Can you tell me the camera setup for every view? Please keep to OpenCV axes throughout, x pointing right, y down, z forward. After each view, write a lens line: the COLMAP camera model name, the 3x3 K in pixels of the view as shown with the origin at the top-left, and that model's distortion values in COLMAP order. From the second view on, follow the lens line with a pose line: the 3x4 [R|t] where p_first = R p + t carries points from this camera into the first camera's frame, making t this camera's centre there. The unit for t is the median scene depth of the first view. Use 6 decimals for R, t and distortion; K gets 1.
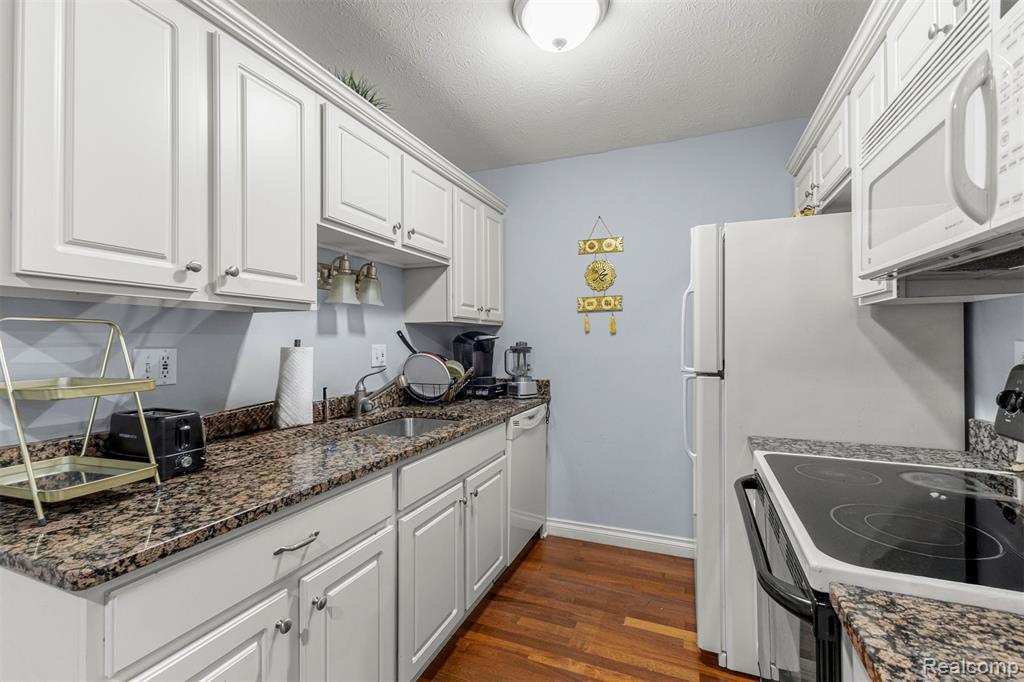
lens RADIAL K [[443.1, 0, 512.6], [0, 443.1, 338.0], [0, 0, 1]] dist [0.010031, -0.000071]
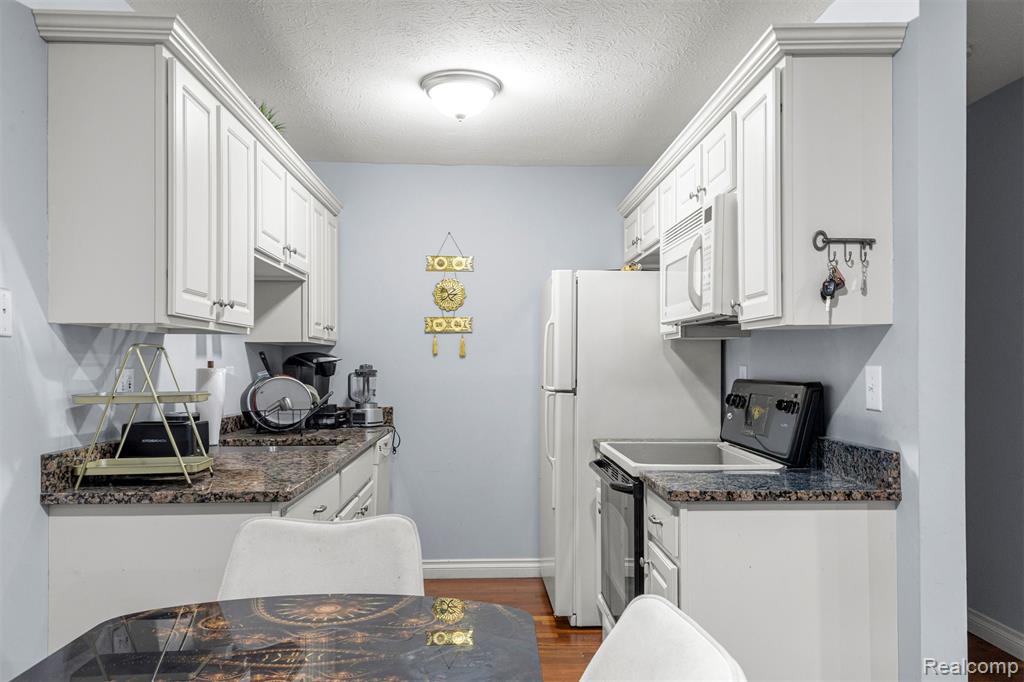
lens RADIAL K [[756.0, 0, 515.7], [0, 756.0, 353.5], [0, 0, 1]] dist [0.039155, 0.000251]
pose [[0.908721, 0.011401, 0.417249, -0.471550], [-0.008228, 0.999922, -0.009402, -0.002522], [-0.417323, 0.005111, 0.908744, -0.715597]]
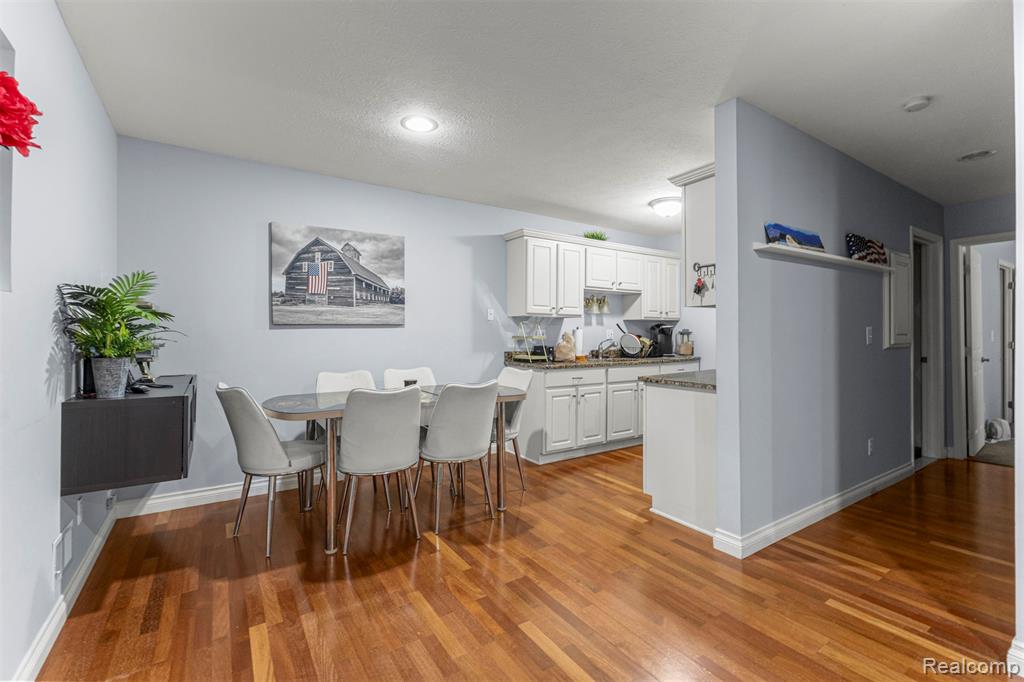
lens RADIAL K [[448.2, 0, 513.4], [0, 448.2, 335.5], [0, 0, 1]] dist [0.013892, 0.000241]
pose [[0.829207, 0.010740, -0.558838, 0.657409], [-0.003268, 0.999891, 0.014367, 0.014313], [0.558932, -0.010087, 0.829152, -1.358934]]
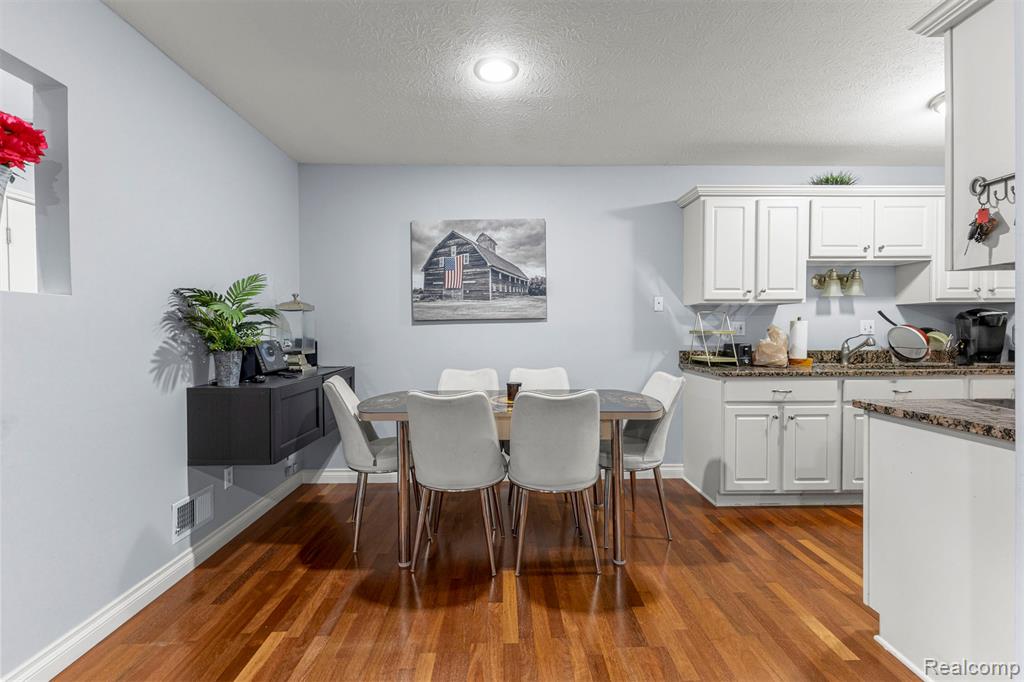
lens RADIAL K [[443.1, 0, 512.6], [0, 443.1, 338.0], [0, 0, 1]] dist [0.010031, -0.000071]
pose [[0.402174, 0.022200, -0.915294, 0.687990], [0.009774, 0.999545, 0.028538, 0.022394], [0.915511, -0.020423, 0.401774, -0.819399]]
